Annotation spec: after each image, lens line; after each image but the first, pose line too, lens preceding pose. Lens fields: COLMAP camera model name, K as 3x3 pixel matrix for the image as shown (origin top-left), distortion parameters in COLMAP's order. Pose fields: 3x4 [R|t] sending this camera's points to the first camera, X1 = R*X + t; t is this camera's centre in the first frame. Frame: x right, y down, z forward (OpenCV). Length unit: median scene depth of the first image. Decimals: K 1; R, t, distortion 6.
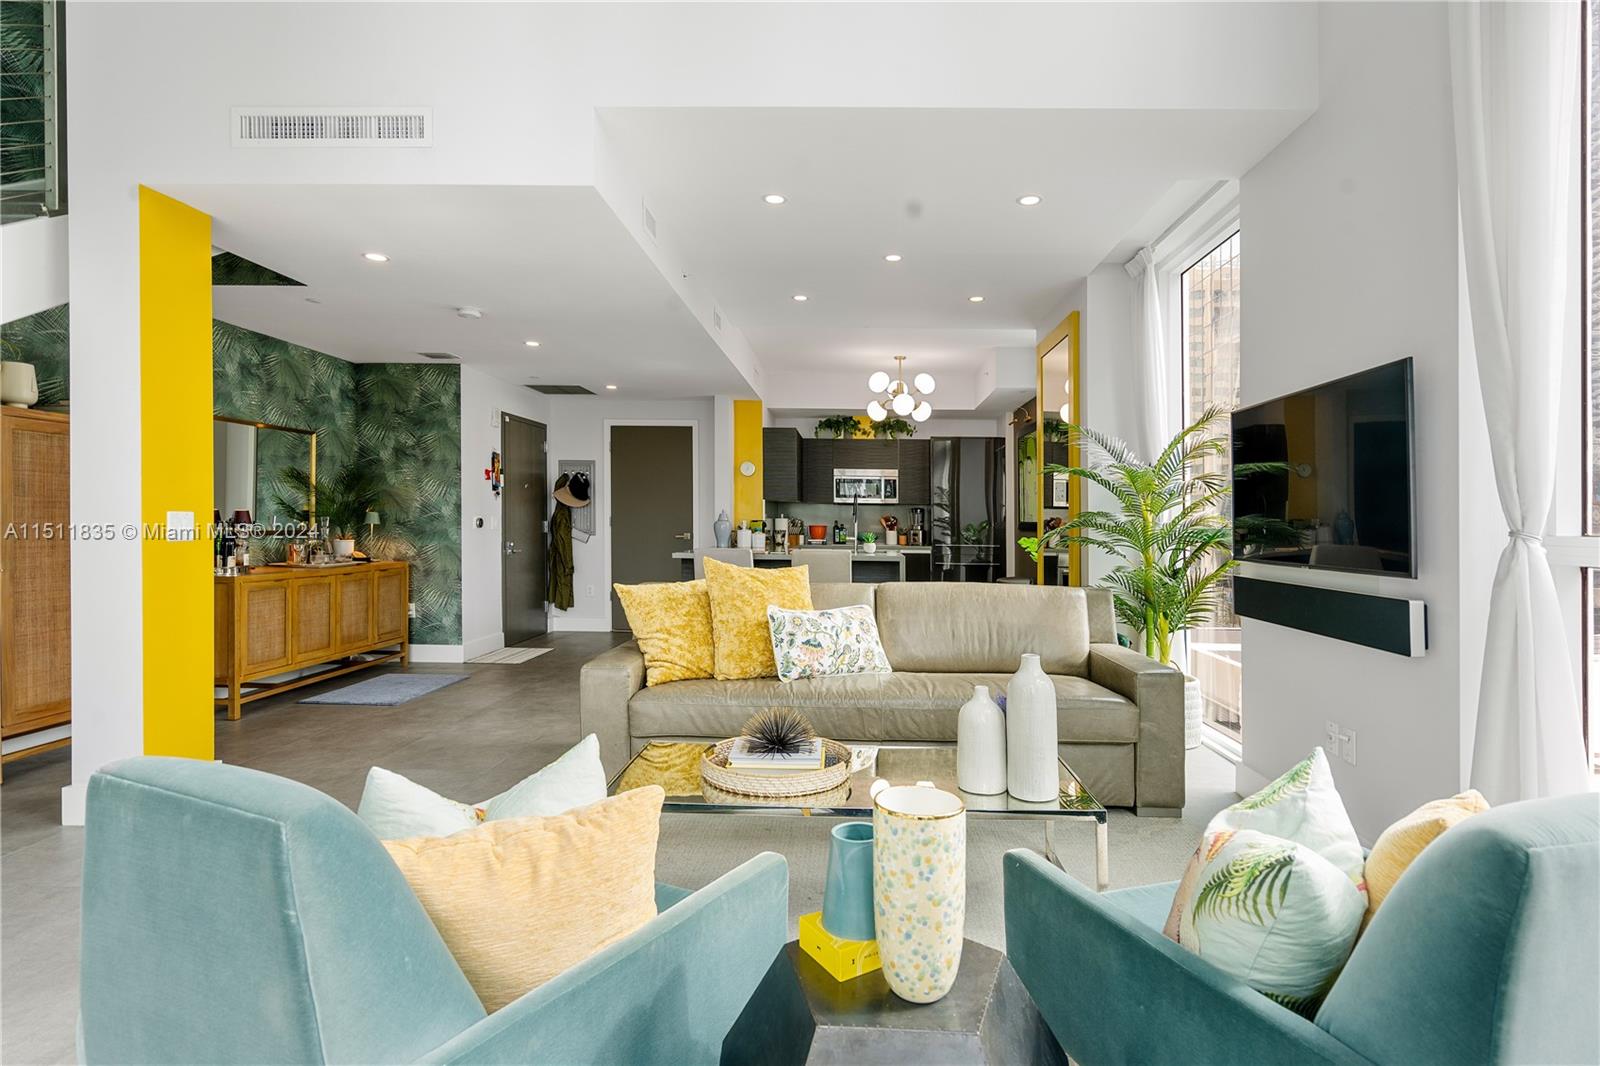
lens RADIAL K [[799.7, 0, 833.5], [0, 799.7, 511.5], [0, 0, 1]] dist [-0.002234, 0.000772]
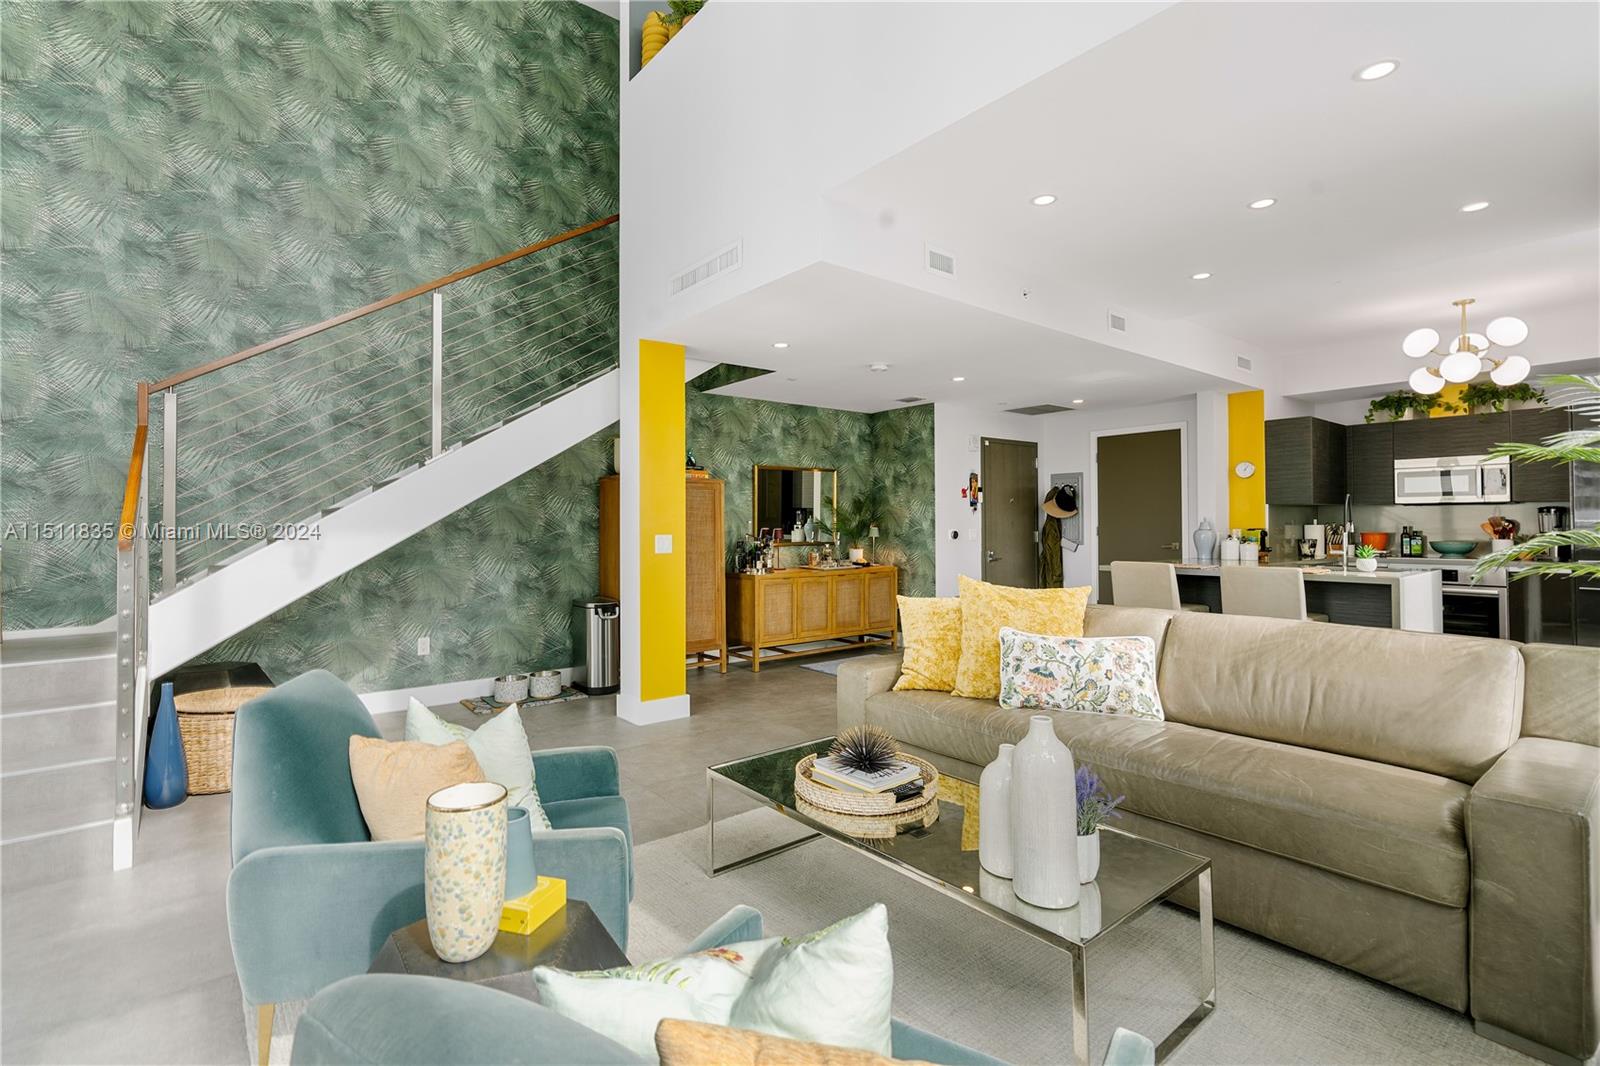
lens RADIAL K [[734.6, 0, 781.6], [0, 734.6, 510.2], [0, 0, 1]] dist [0.000427, 0.000560]
pose [[0.638564, -0.030953, -0.768946, 0.233435], [0.024478, 0.999502, -0.019906, -0.006948], [0.769179, -0.006111, 0.639004, 0.118598]]
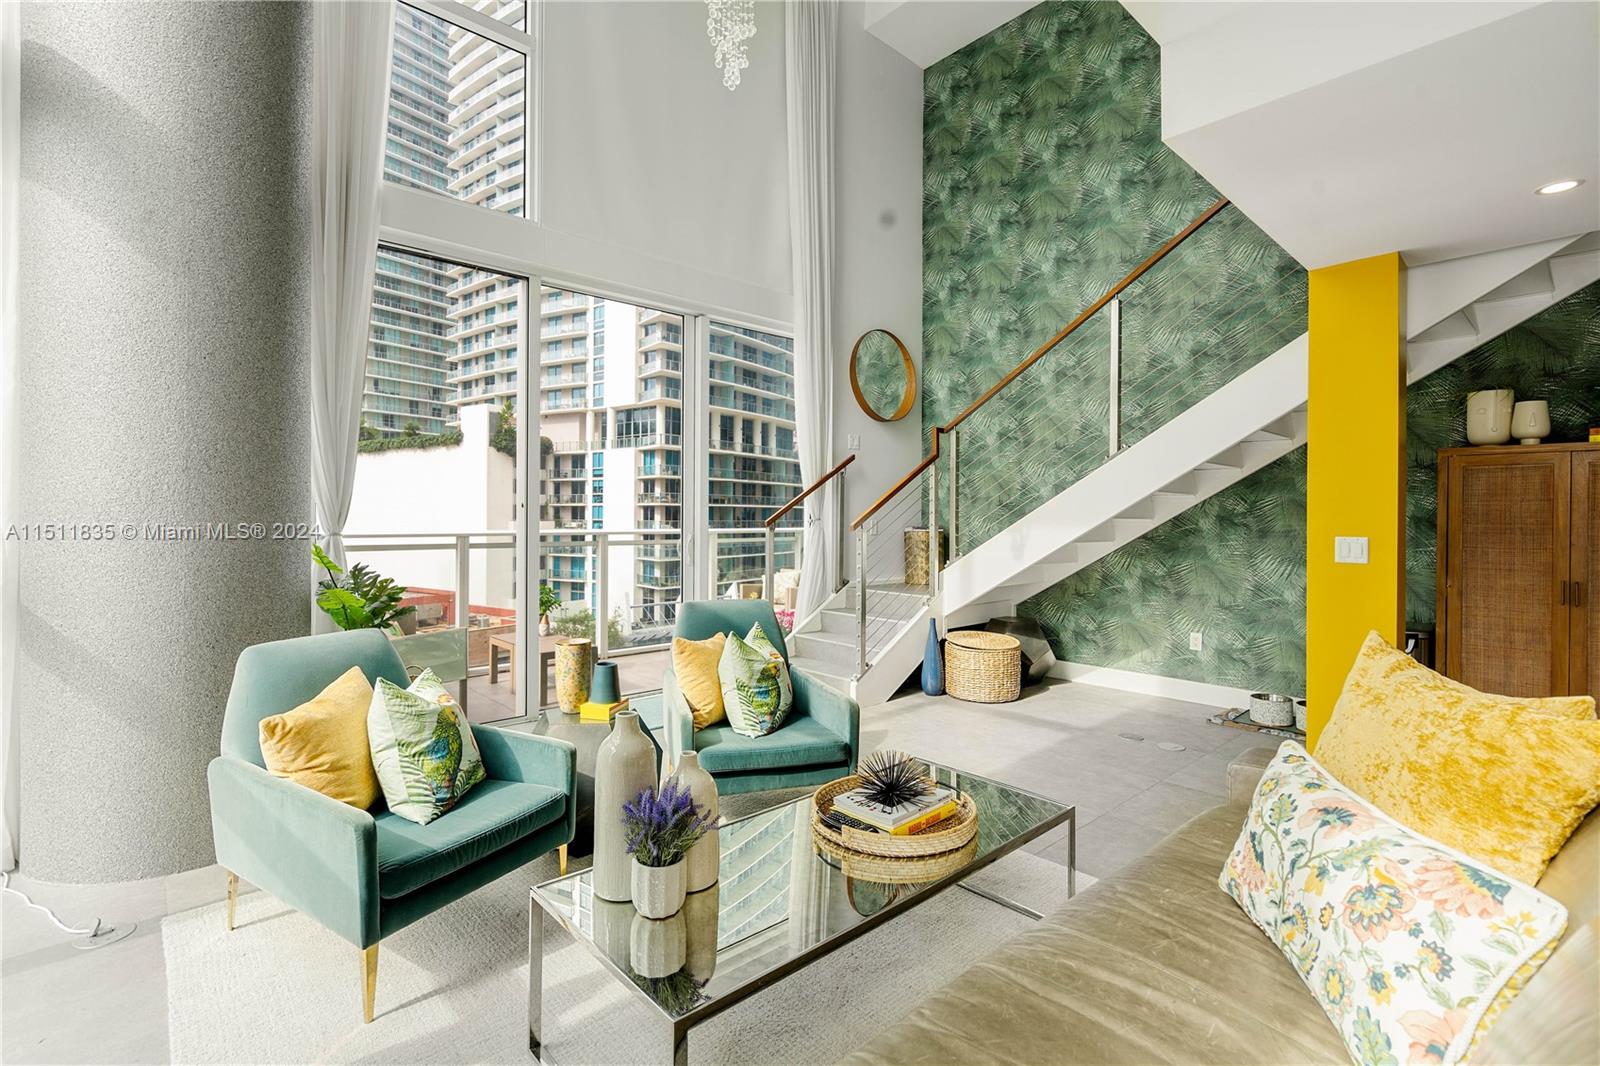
lens RADIAL K [[734.6, 0, 800.1], [0, 734.6, 518.4], [0, 0, 1]] dist [0.000427, 0.000560]
pose [[-0.723232, -0.016248, -0.690414, 0.225305], [-0.005876, 0.999832, -0.017374, -0.001224], [0.690580, -0.008509, -0.723206, 0.590386]]
